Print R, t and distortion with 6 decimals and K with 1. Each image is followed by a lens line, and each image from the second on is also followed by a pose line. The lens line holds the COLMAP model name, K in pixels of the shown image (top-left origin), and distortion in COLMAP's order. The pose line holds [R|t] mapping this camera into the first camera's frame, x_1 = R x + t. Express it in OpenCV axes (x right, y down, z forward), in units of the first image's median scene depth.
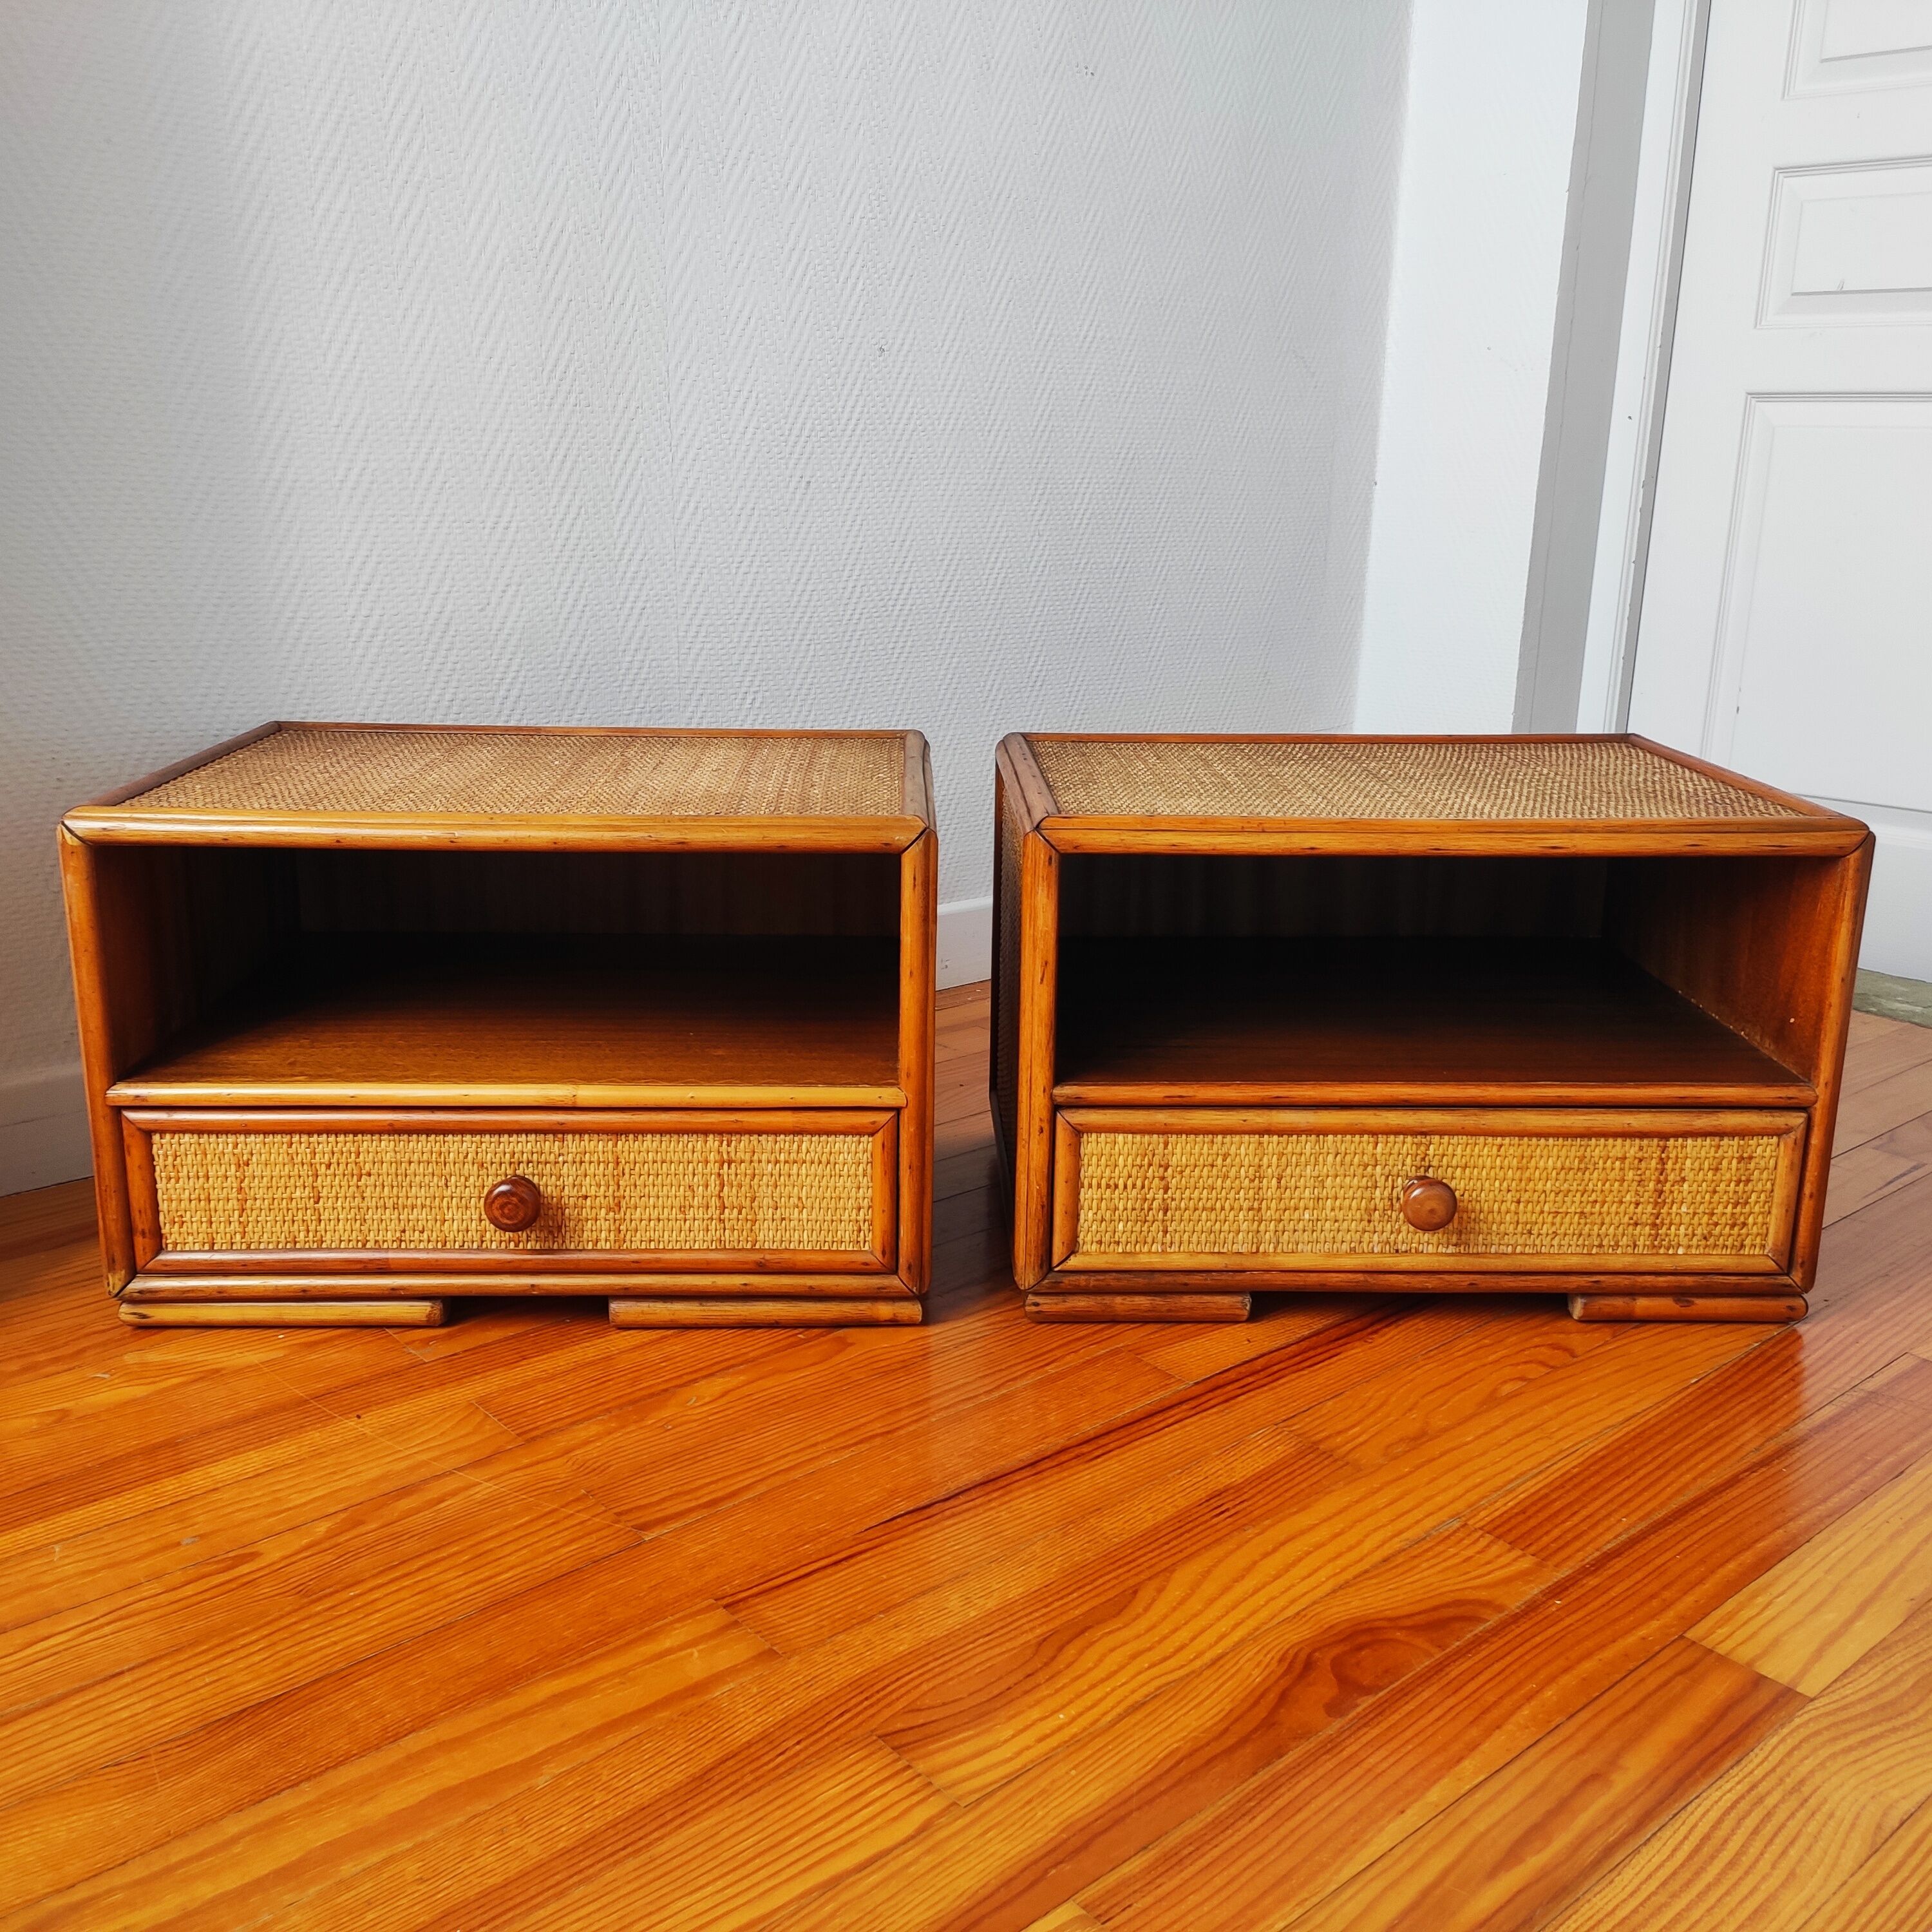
lens RADIAL K [[1904.3, 0, 958.8], [0, 1904.3, 968.2], [0, 0, 1]] dist [0.052384, 0.000000]
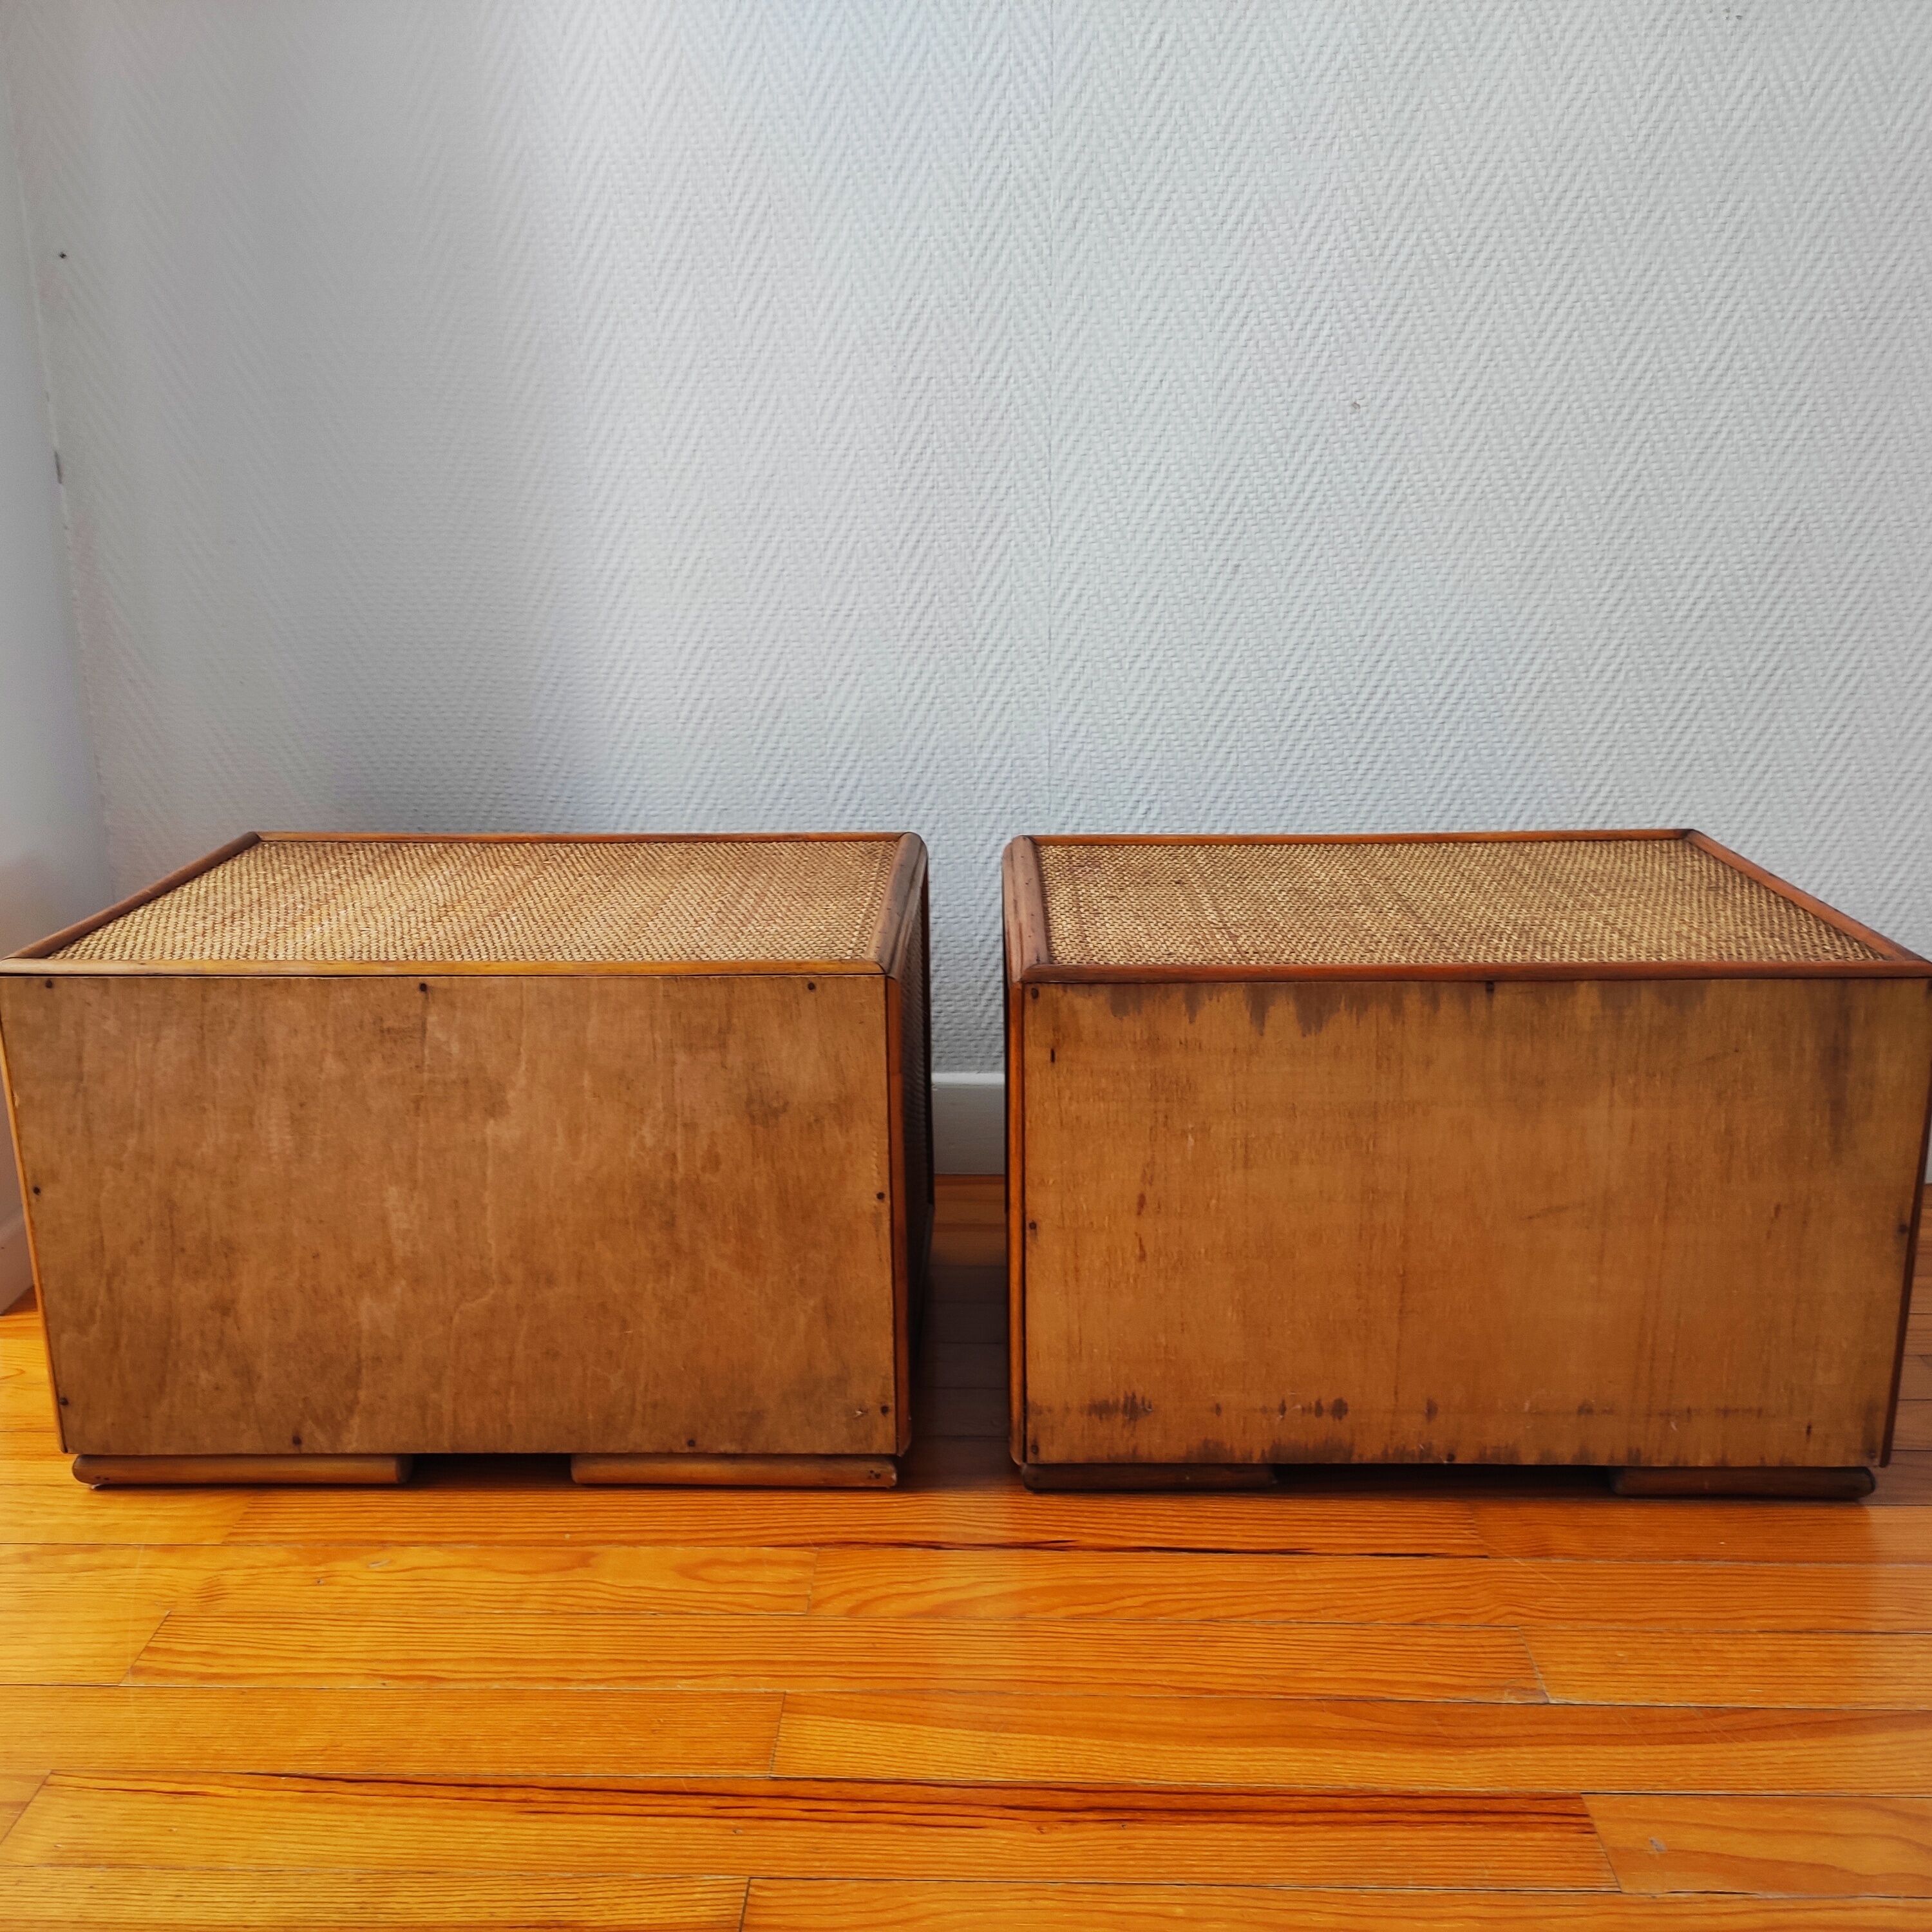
lens RADIAL K [[1904.3, 0, 964.7], [0, 1904.3, 965.6], [0, 0, 1]] dist [0.052384, 0.000000]
pose [[0.733885, 0.164542, -0.659043, 0.504053], [-0.161312, 0.984680, 0.066212, -0.136966], [0.659841, 0.057720, 0.749185, 0.344716]]
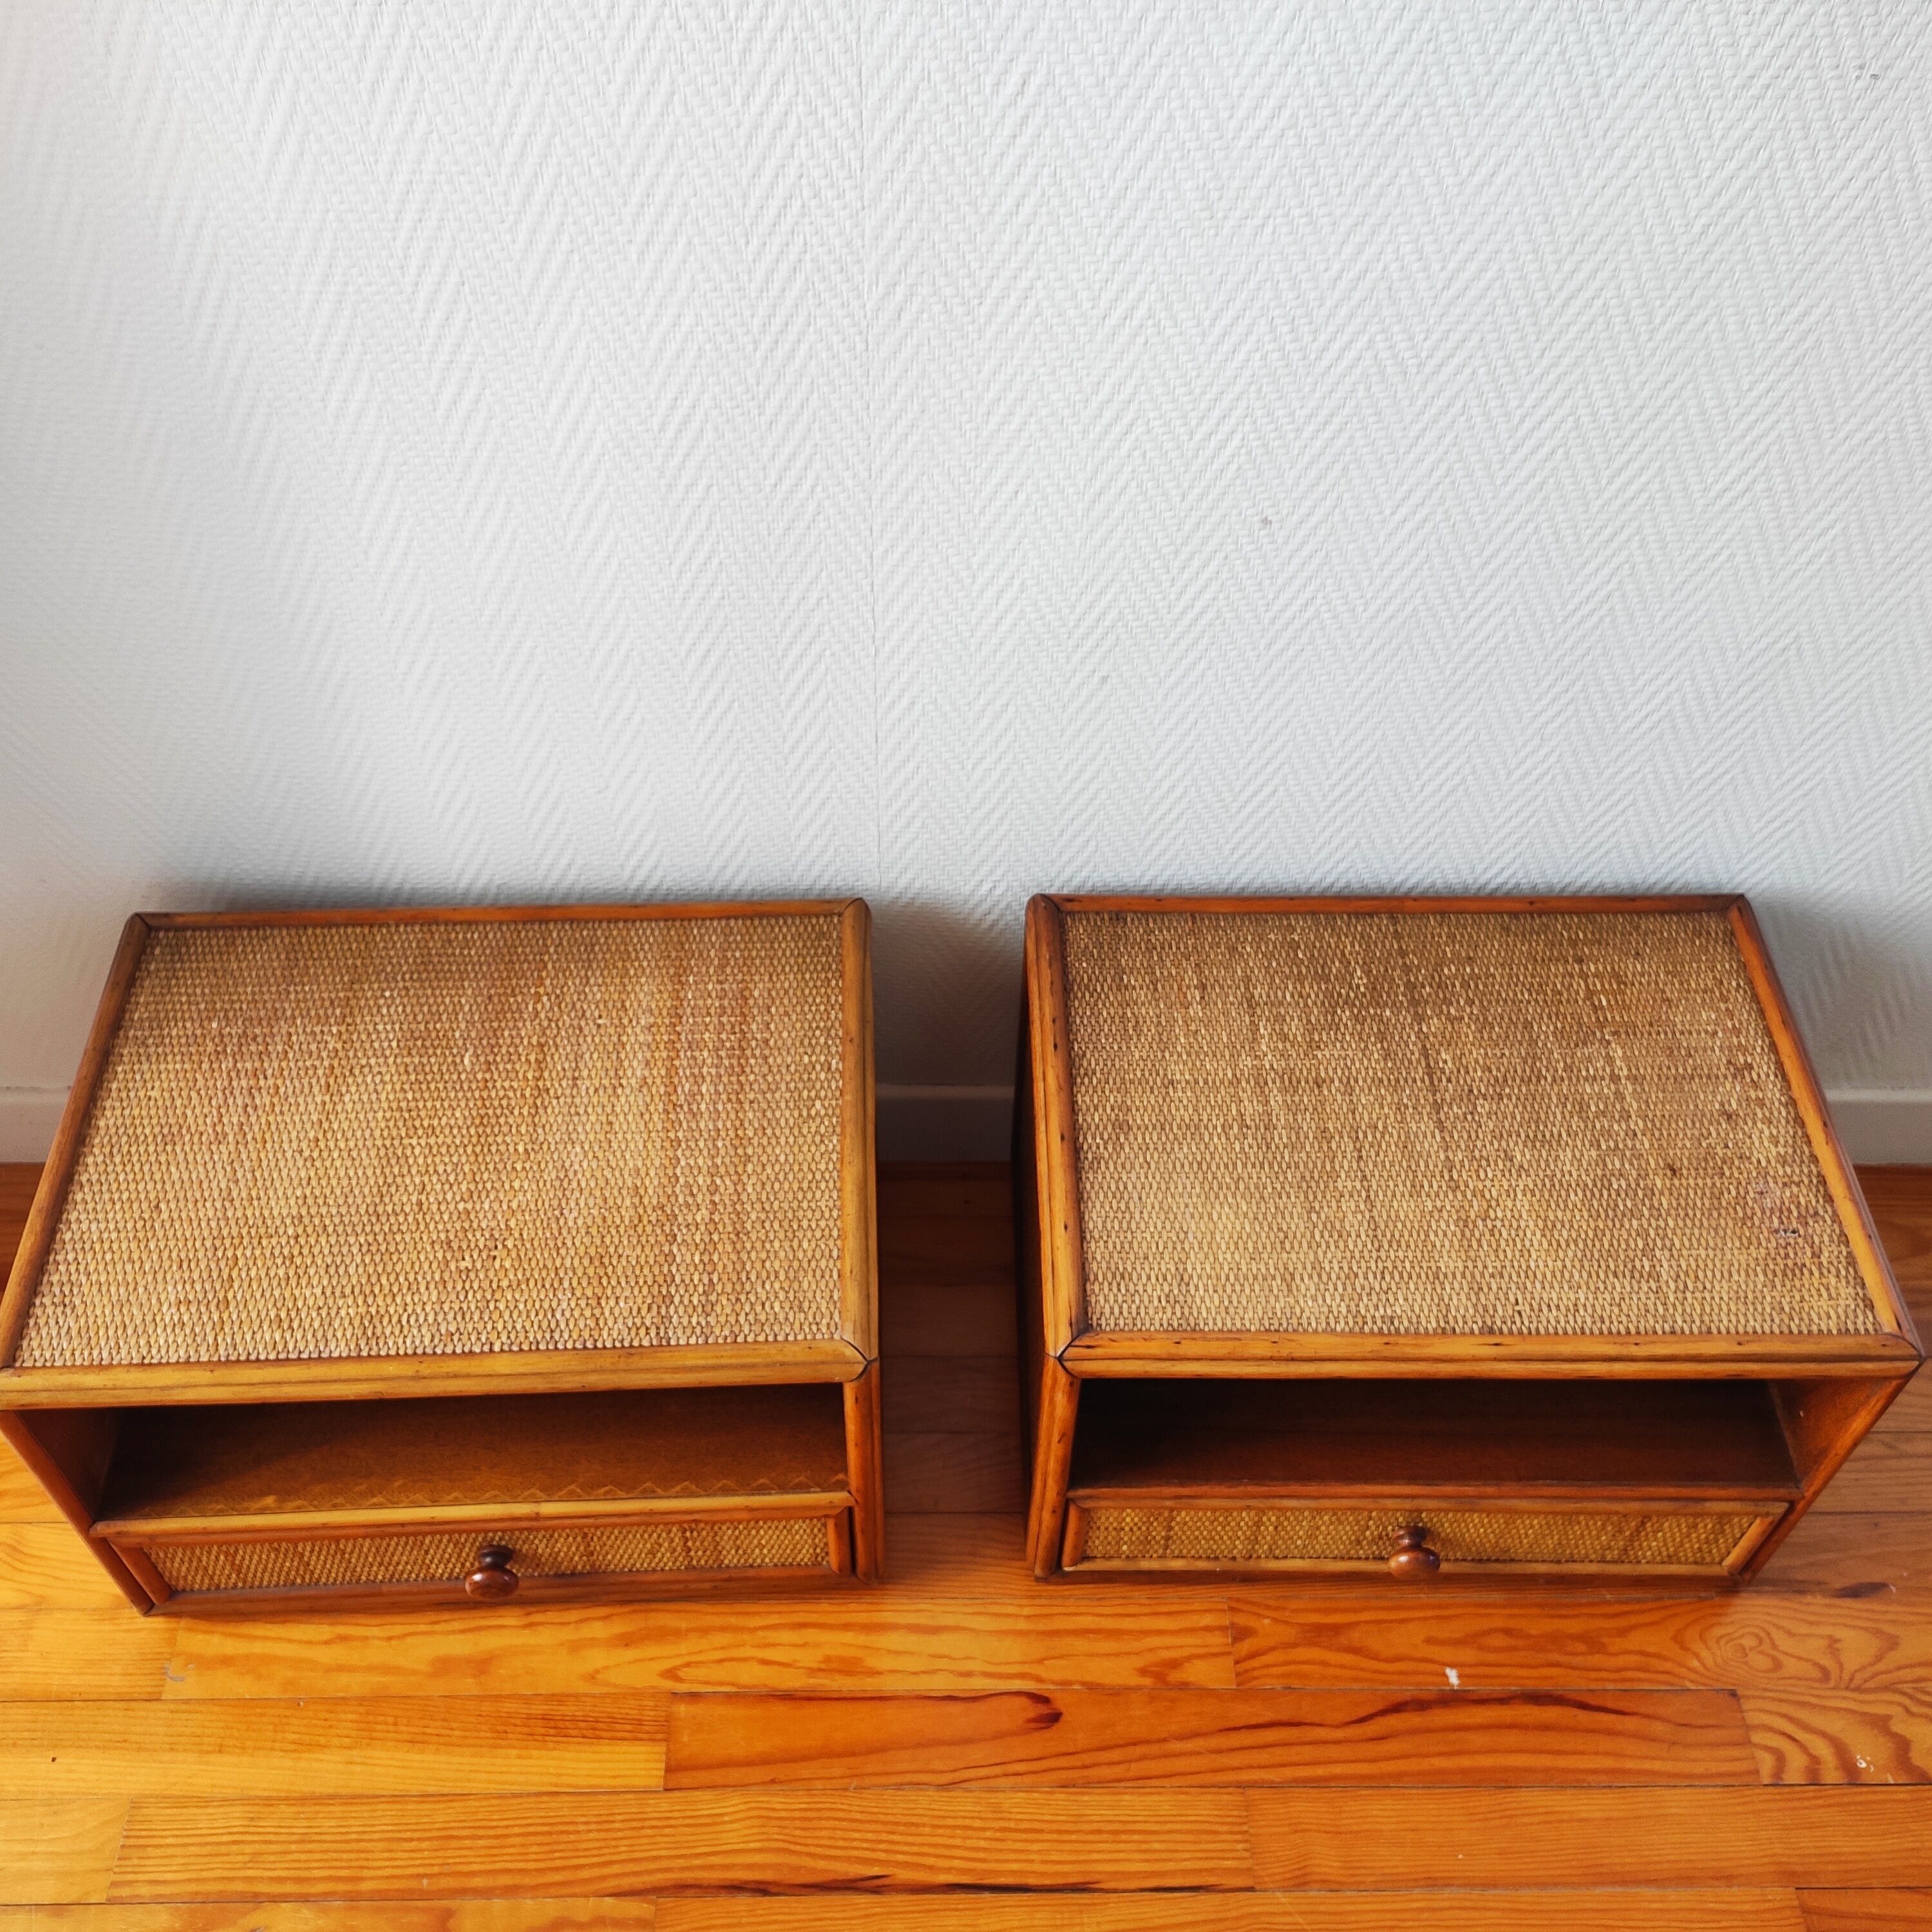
lens RADIAL K [[1904.3, 0, 951.8], [0, 1904.3, 962.8], [0, 0, 1]] dist [0.052384, 0.000000]
pose [[0.764927, 0.484294, -0.424671, 0.264912], [-0.172684, 0.789360, 0.589144, -0.677783], [0.620538, -0.377318, 0.687433, 0.535093]]
